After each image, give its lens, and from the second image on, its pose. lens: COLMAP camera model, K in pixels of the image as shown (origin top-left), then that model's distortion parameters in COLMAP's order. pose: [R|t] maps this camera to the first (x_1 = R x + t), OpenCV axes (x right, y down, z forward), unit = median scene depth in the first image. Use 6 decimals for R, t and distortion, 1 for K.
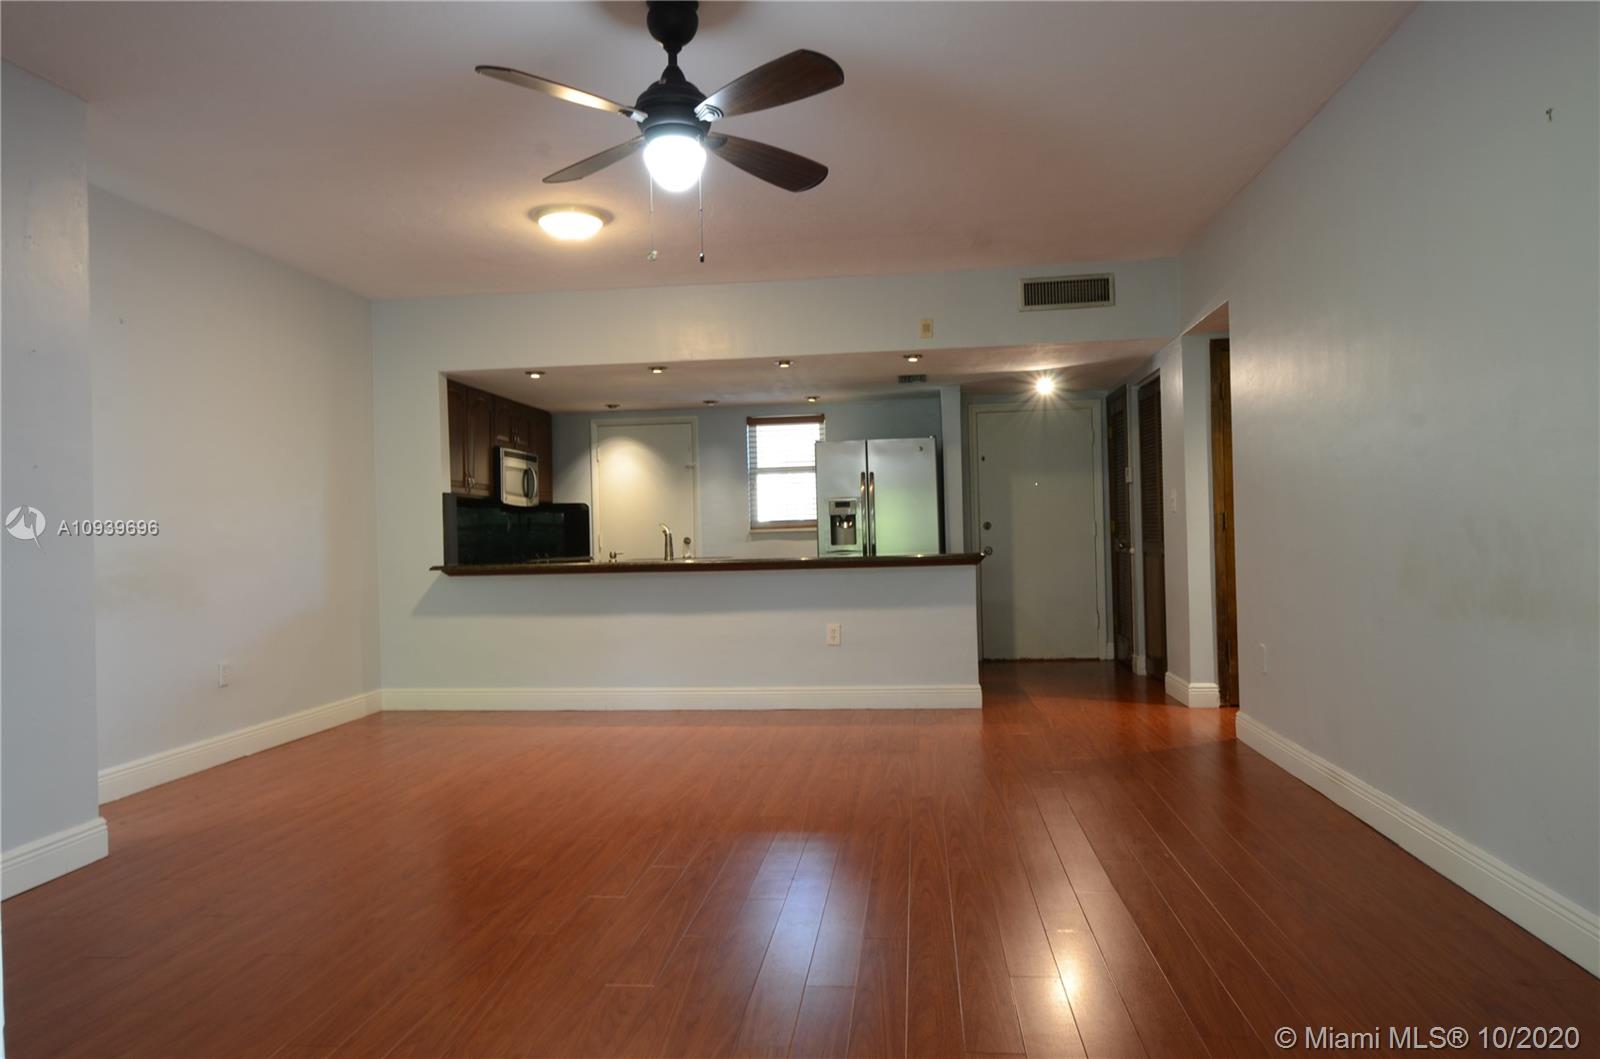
lens RADIAL K [[1070.5, 0, 802.4], [0, 1070.5, 530.2], [0, 0, 1]] dist [0.018534, -0.014090]
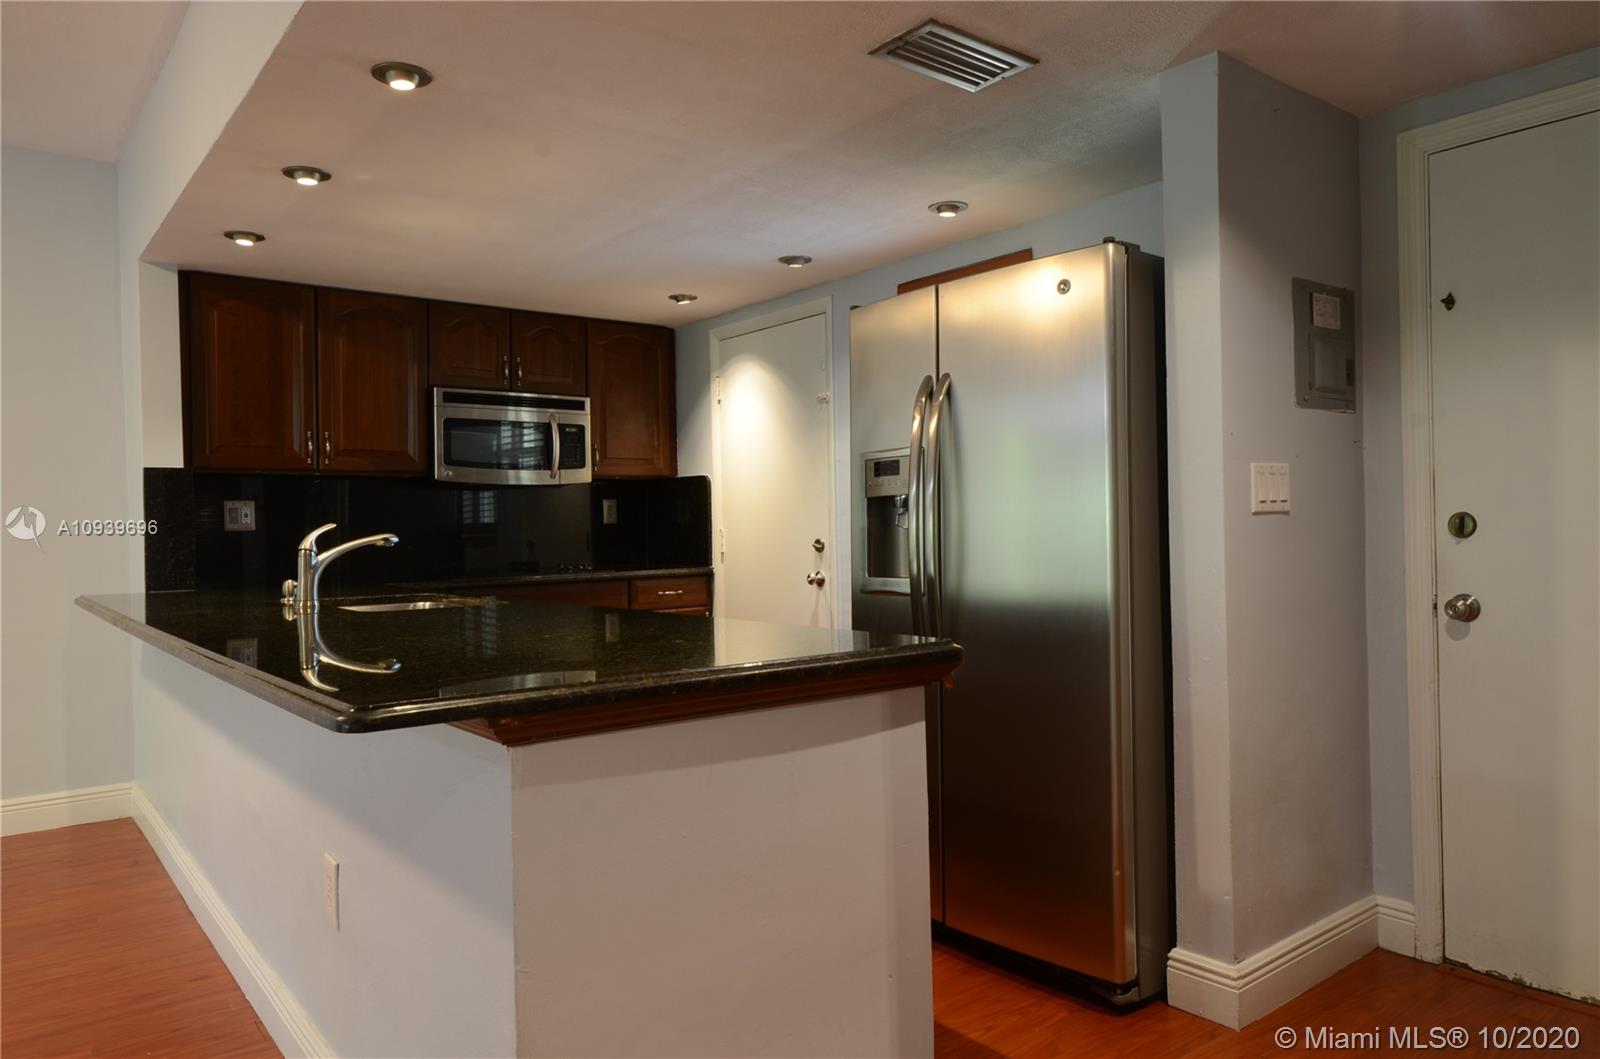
lens RADIAL K [[1070.5, 0, 795.2], [0, 1070.5, 524.8], [0, 0, 1]] dist [0.018534, -0.014090]
pose [[0.696901, 0.014030, -0.717030, 0.283247], [0.002124, 0.999764, 0.021627, -0.012464], [0.717164, -0.016594, 0.696707, 0.718649]]
